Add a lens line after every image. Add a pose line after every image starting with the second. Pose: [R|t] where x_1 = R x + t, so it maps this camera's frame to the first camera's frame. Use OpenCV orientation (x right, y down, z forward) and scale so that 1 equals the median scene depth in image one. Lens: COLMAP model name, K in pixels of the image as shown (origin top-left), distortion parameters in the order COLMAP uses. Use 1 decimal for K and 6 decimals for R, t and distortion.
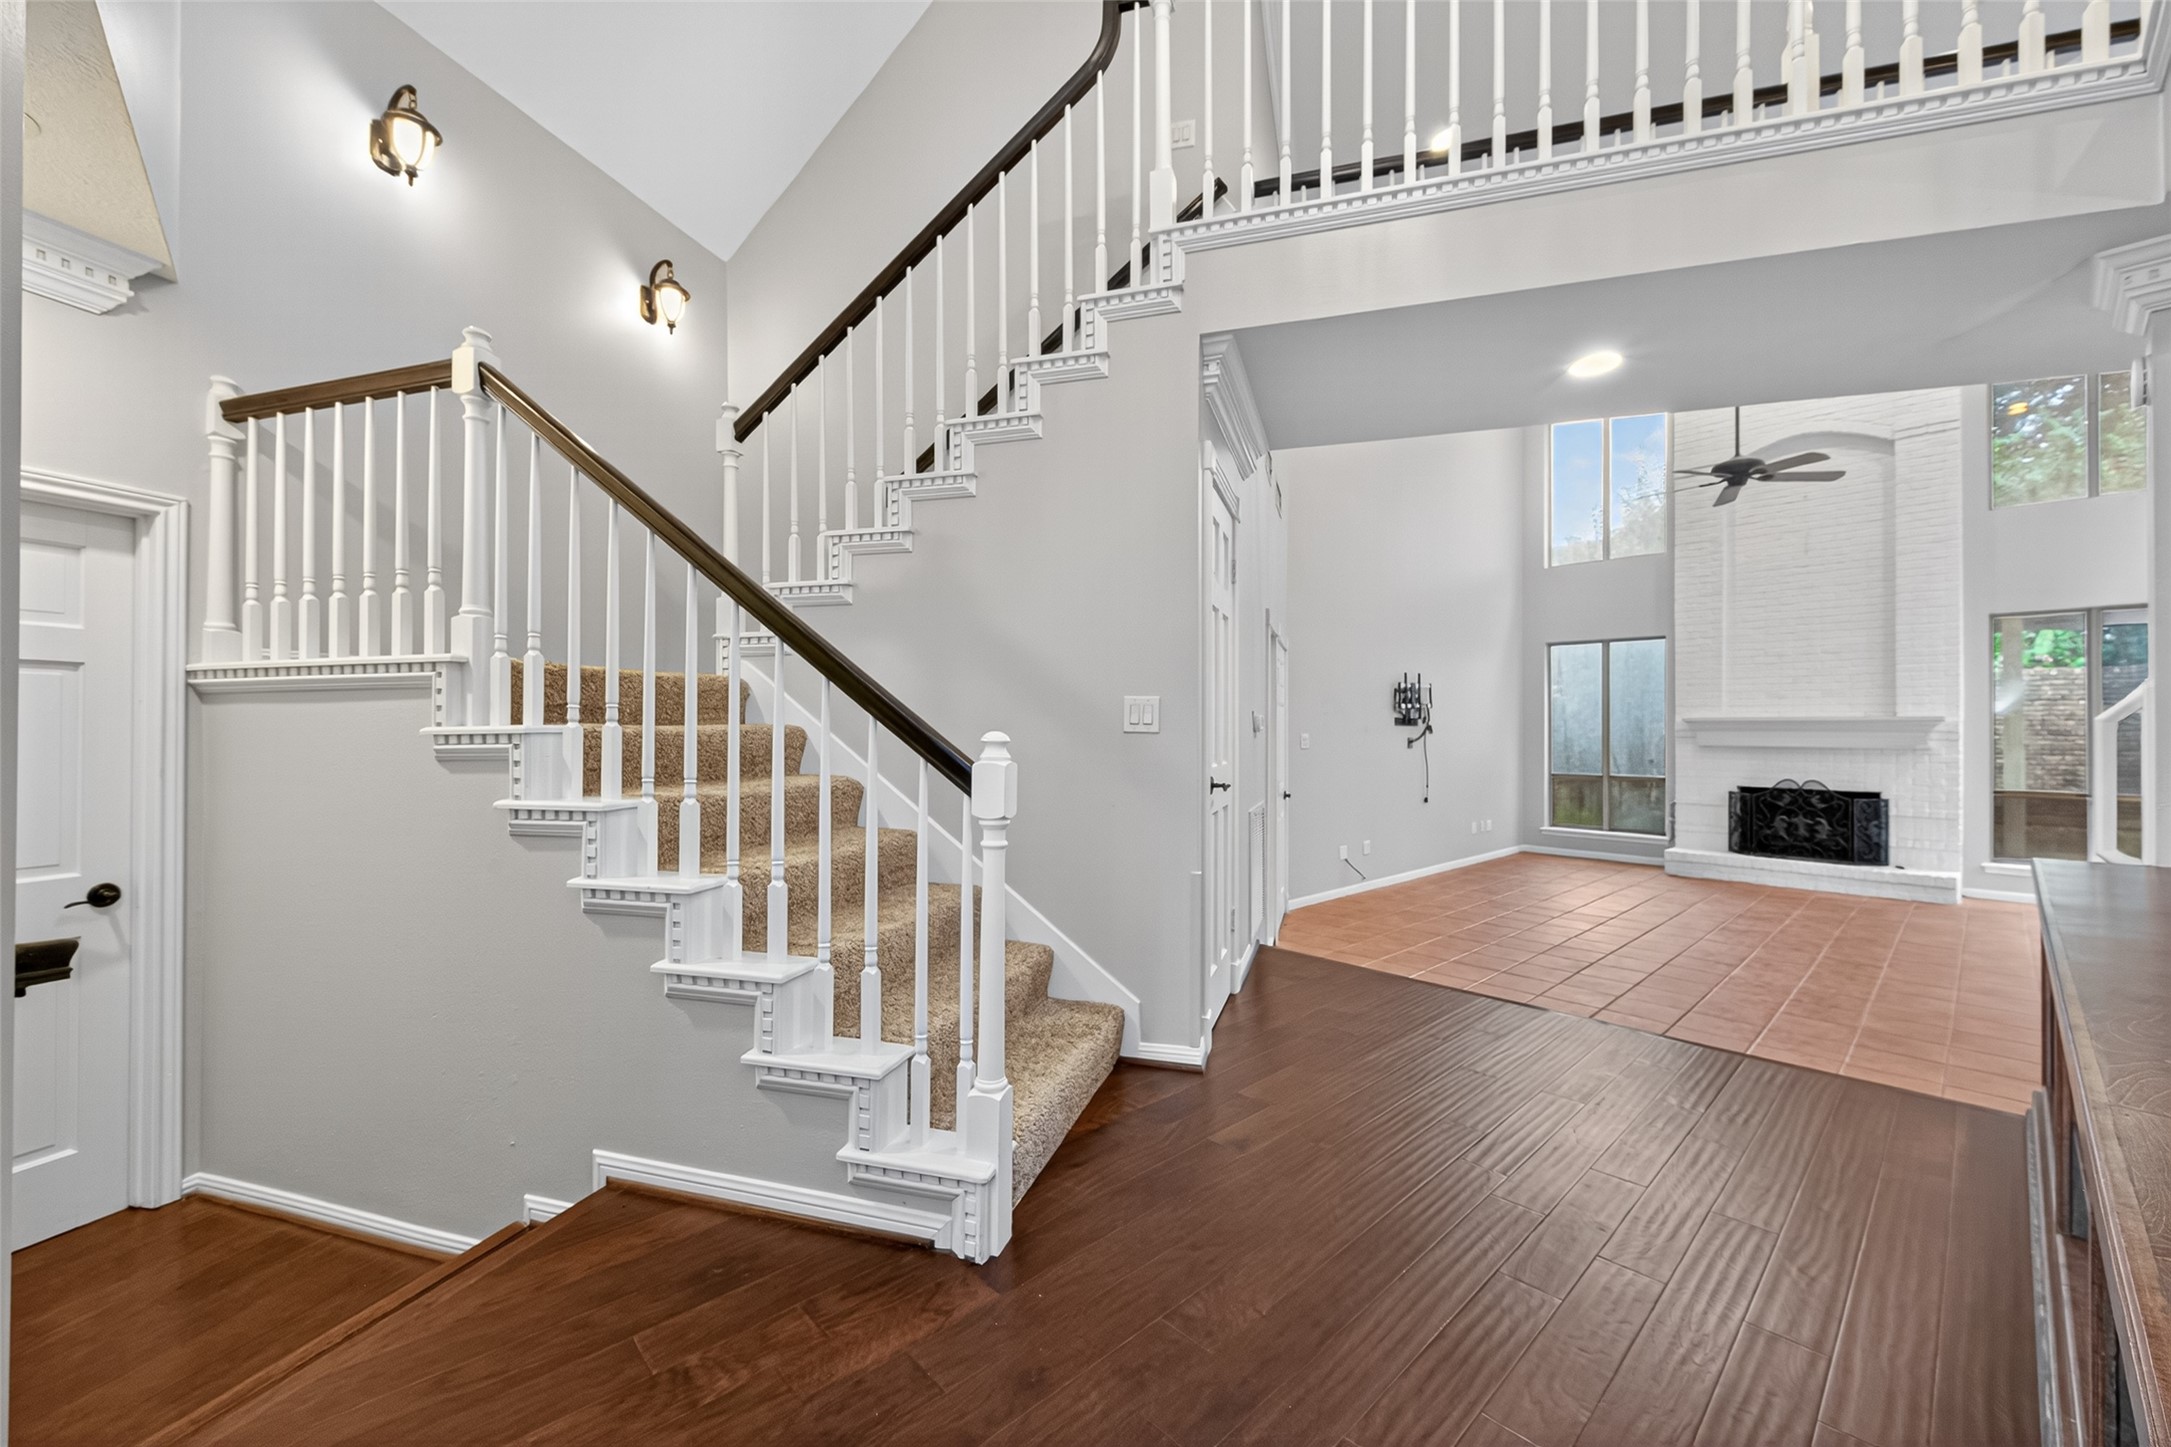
lens RADIAL K [[843.2, 0, 1089.0], [0, 843.2, 723.3], [0, 0, 1]] dist [0.007373, -0.002531]
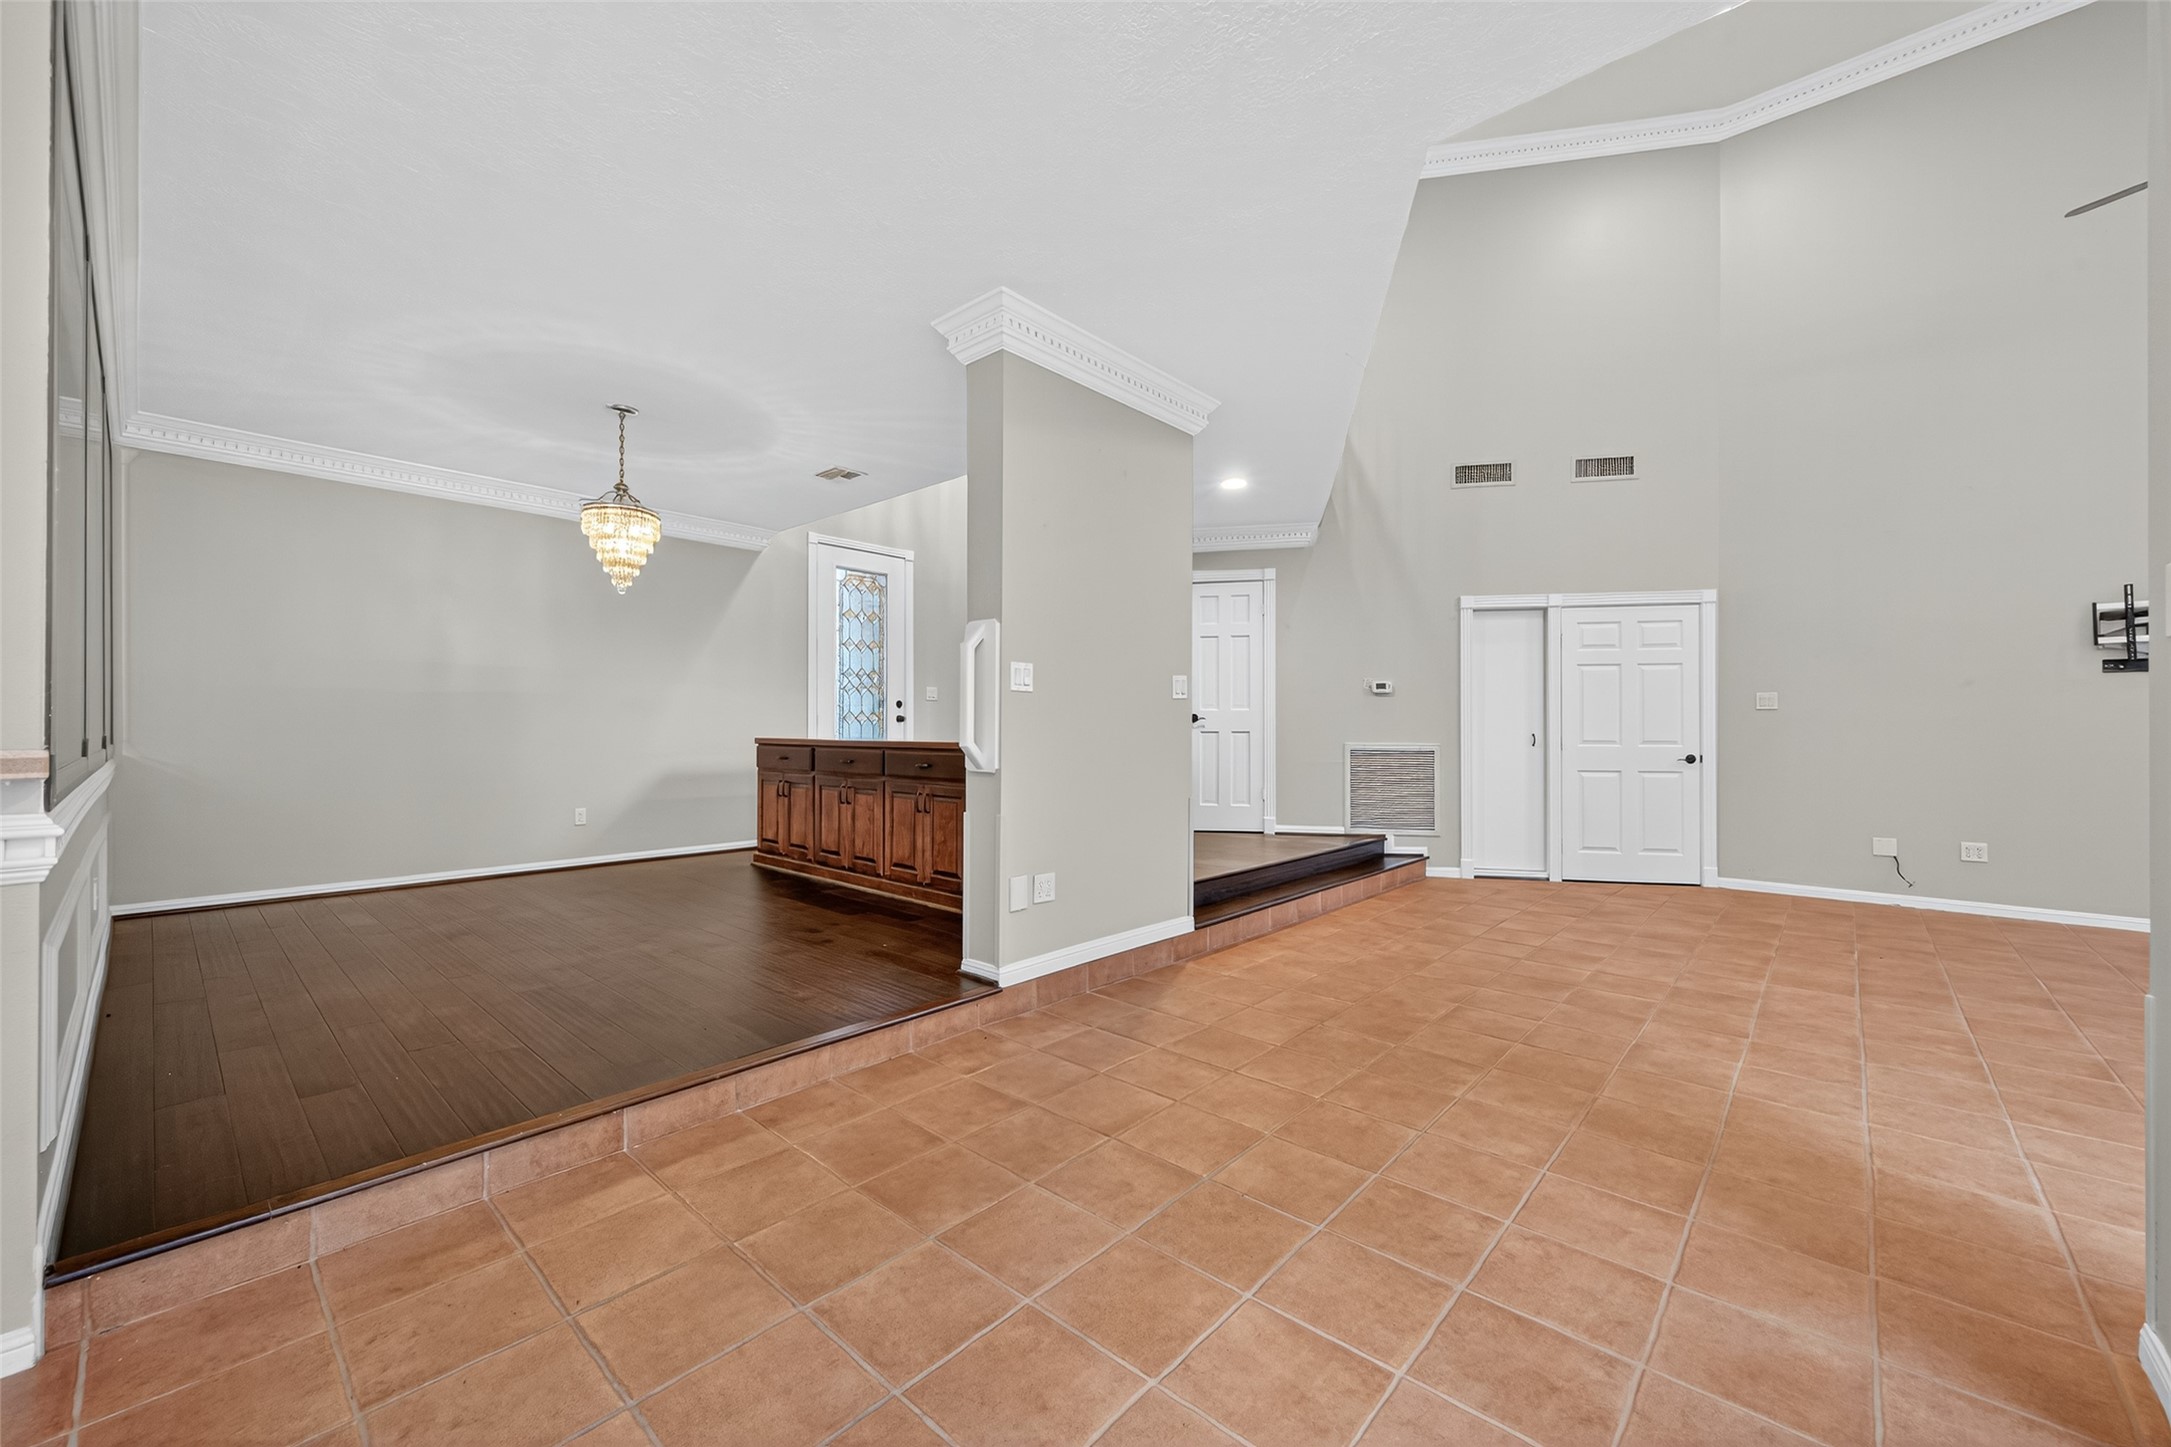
lens RADIAL K [[836.7, 0, 1090.0], [0, 836.7, 723.5], [0, 0, 1]] dist [0.000805, 0.000092]
pose [[0.088674, -0.009278, -0.996017, 0.918780], [0.005619, 0.999945, -0.008815, 0.041780], [0.996045, -0.004815, 0.088722, 0.204966]]
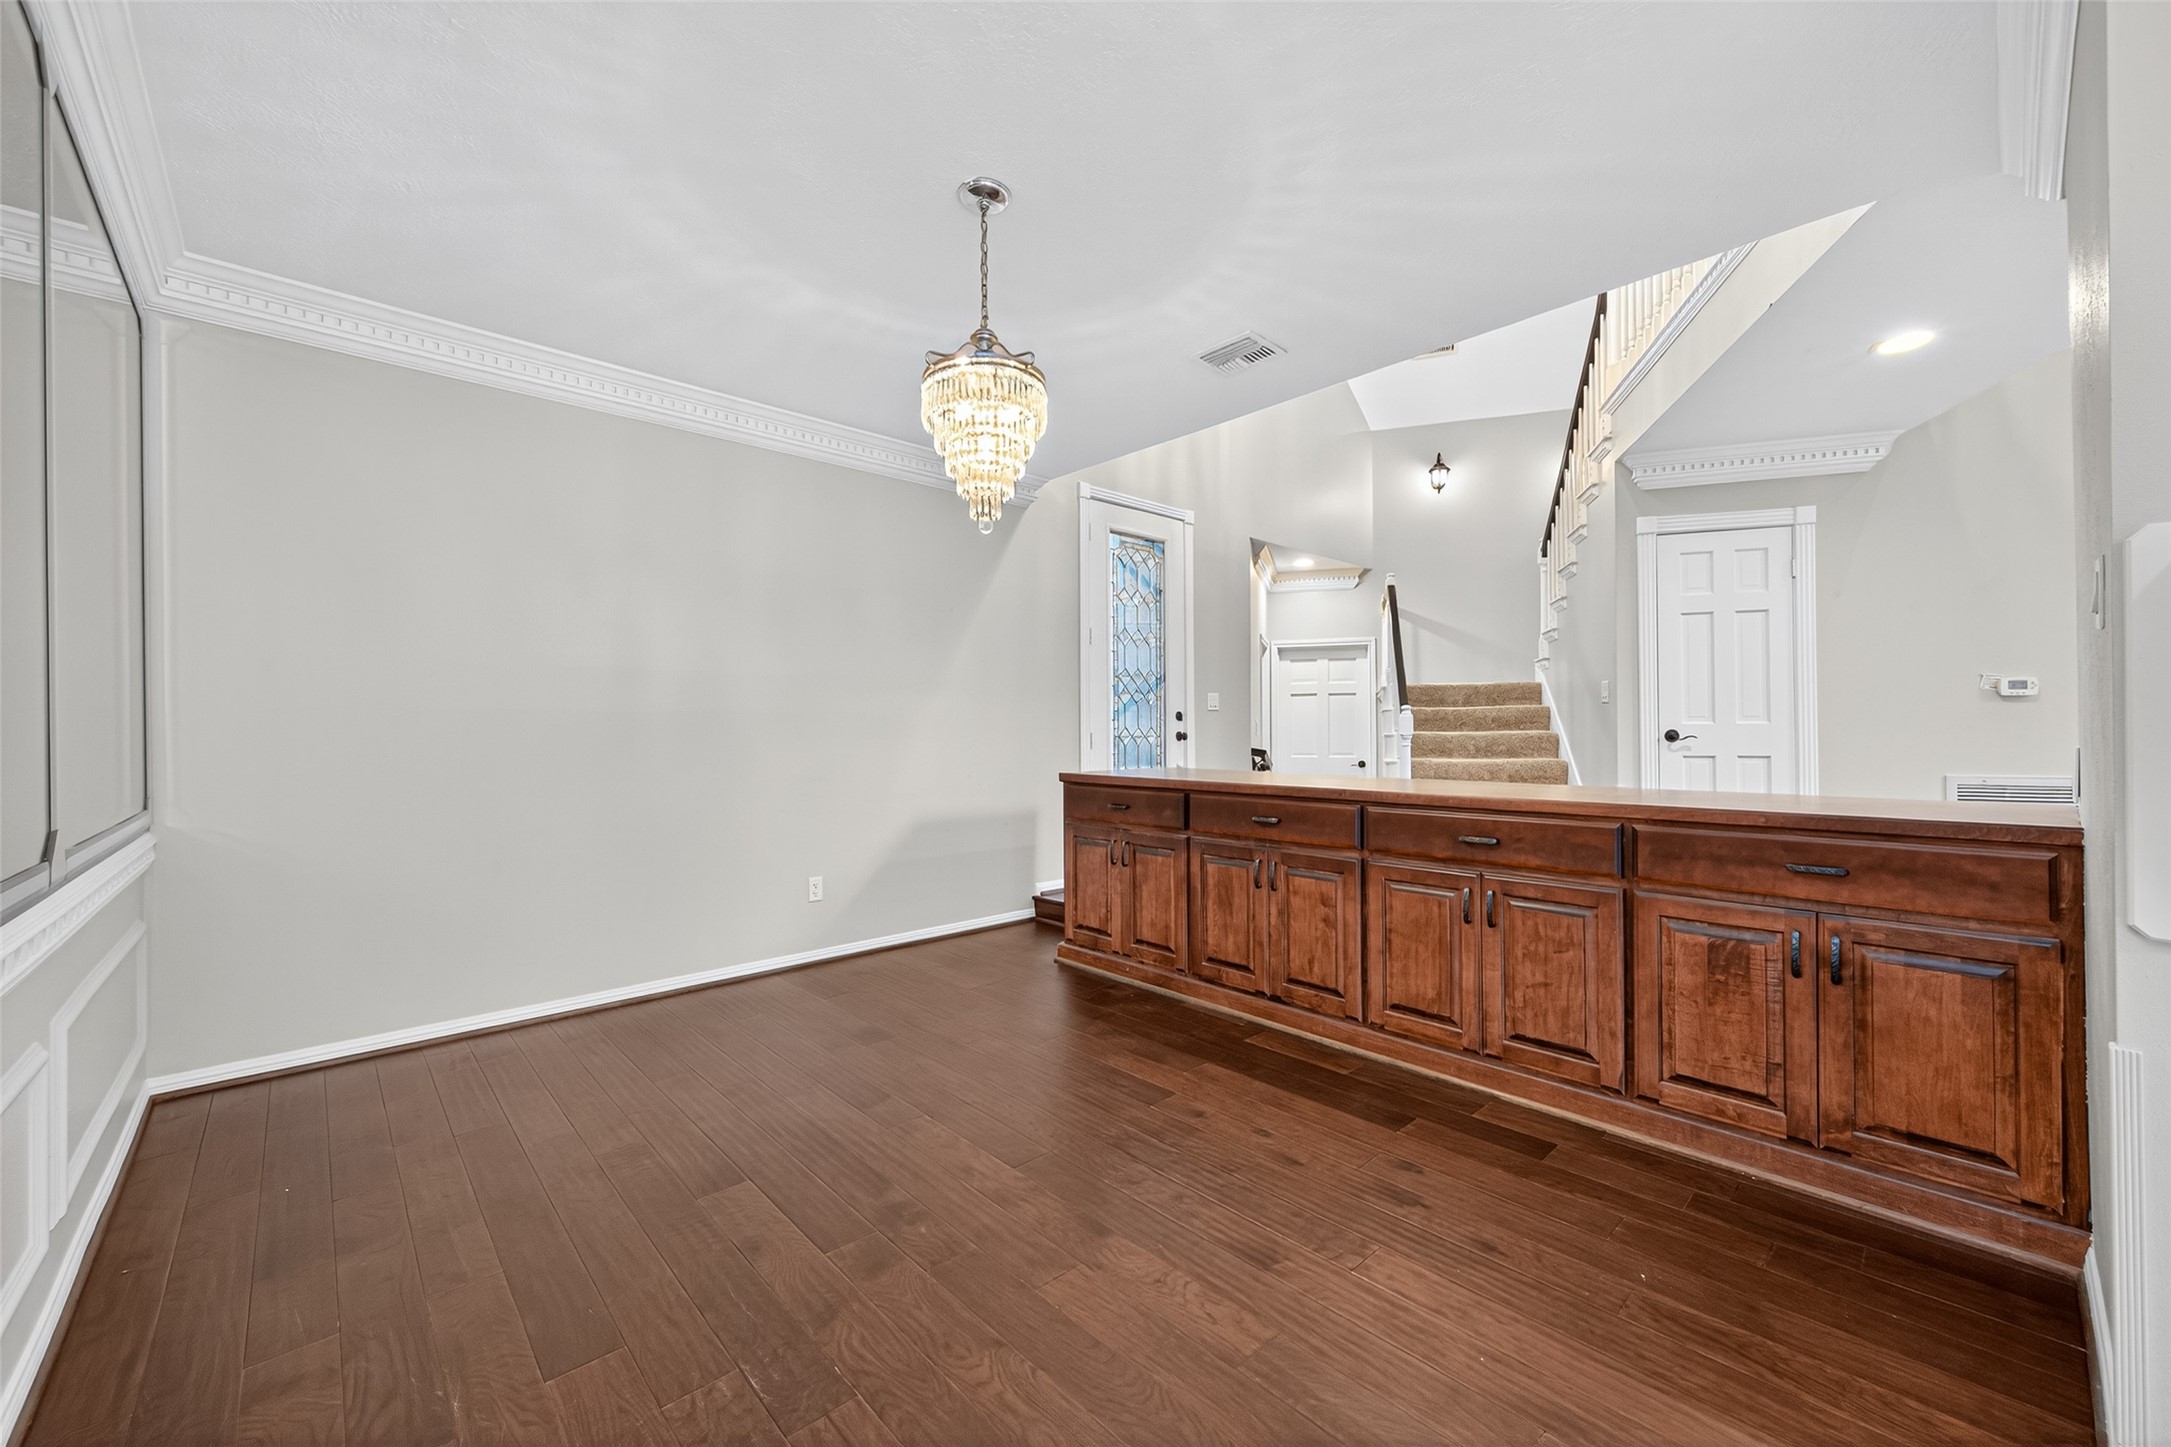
lens RADIAL K [[843.2, 0, 1089.0], [0, 843.2, 723.3], [0, 0, 1]] dist [0.007373, -0.002531]
pose [[-0.007198, -0.012179, -0.999900, 0.648835], [0.011869, 0.999854, -0.012264, 0.022428], [0.999904, -0.011956, -0.007052, -0.010869]]
